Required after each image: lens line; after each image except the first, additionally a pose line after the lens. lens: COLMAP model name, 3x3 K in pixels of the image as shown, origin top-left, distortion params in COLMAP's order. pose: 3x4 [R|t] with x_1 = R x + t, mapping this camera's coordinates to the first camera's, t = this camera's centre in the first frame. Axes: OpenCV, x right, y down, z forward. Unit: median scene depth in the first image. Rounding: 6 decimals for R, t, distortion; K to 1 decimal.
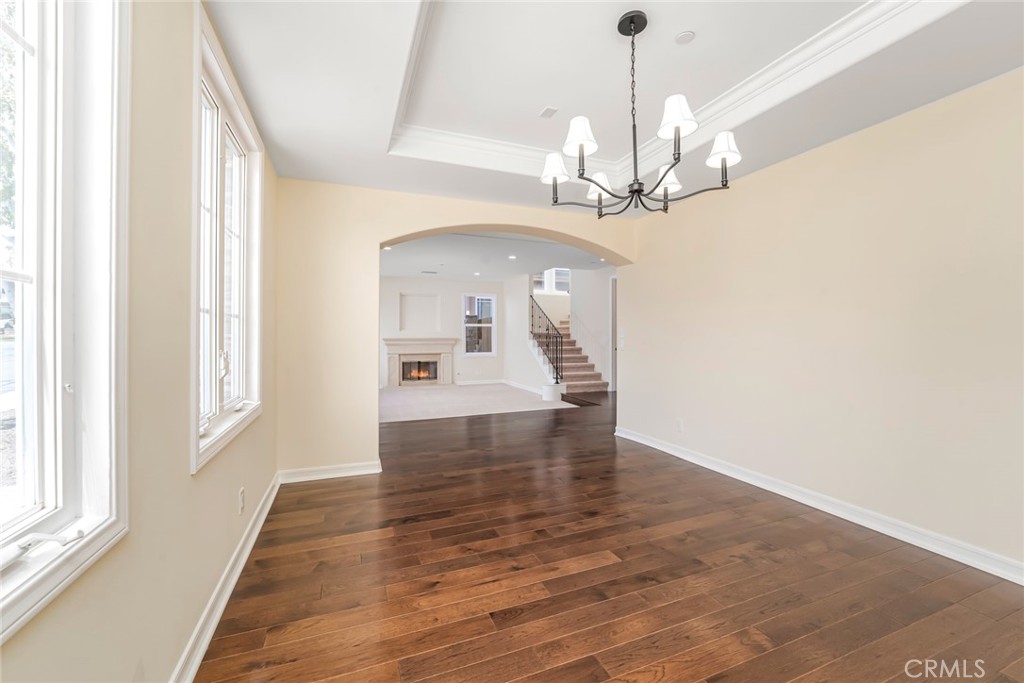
lens RADIAL K [[416.0, 0, 514.6], [0, 416.0, 337.2], [0, 0, 1]] dist [-0.013056, 0.000237]
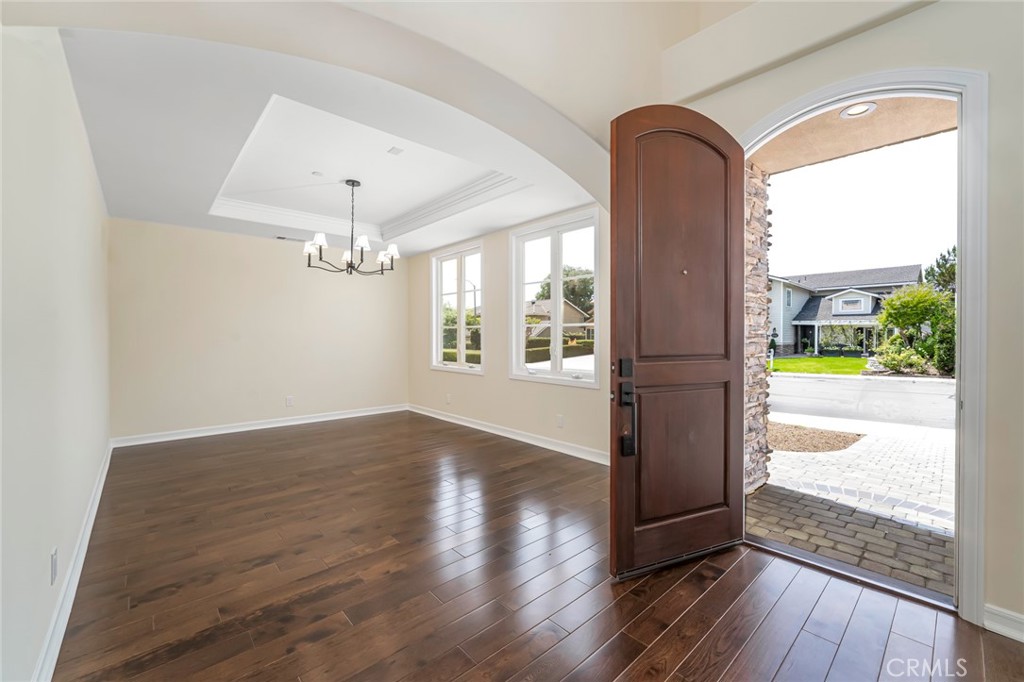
lens RADIAL K [[416.0, 0, 514.6], [0, 416.0, 336.7], [0, 0, 1]] dist [-0.013056, 0.000237]
pose [[-0.936185, 0.000778, -0.351508, 0.223514], [-0.001512, 0.999979, 0.006242, -0.012157], [0.351505, 0.006376, -0.936164, 2.749412]]
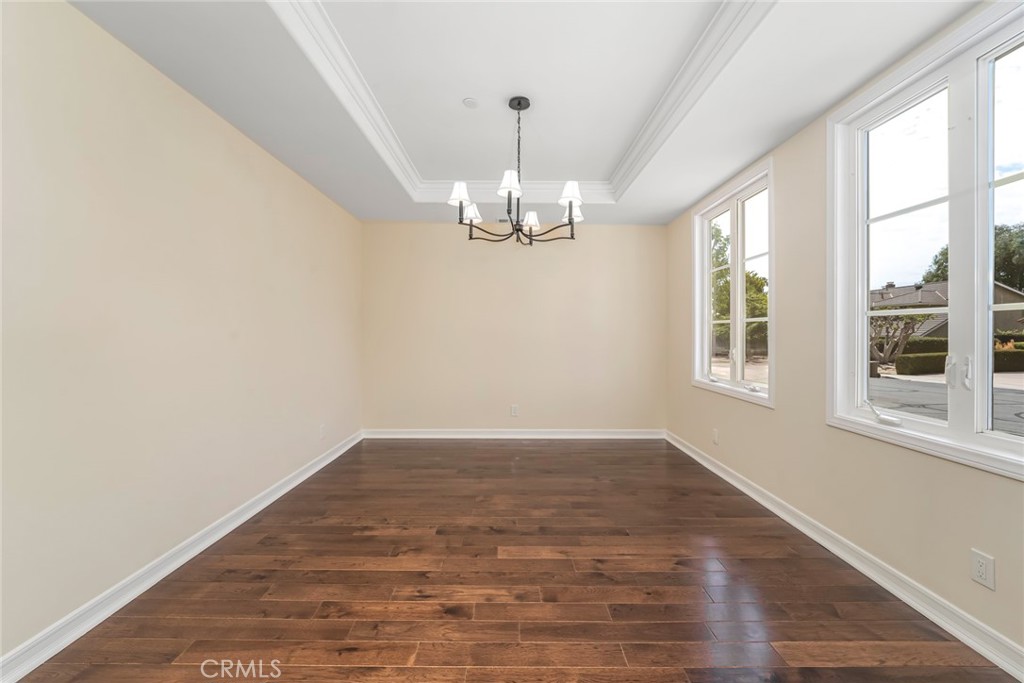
lens RADIAL K [[416.0, 0, 514.6], [0, 416.0, 337.2], [0, 0, 1]] dist [-0.013056, 0.000237]
pose [[-0.930646, -0.004114, 0.365897, -0.167144], [-0.000058, 0.999938, 0.011095, -0.010417], [-0.365920, 0.010305, -0.930589, 1.948712]]
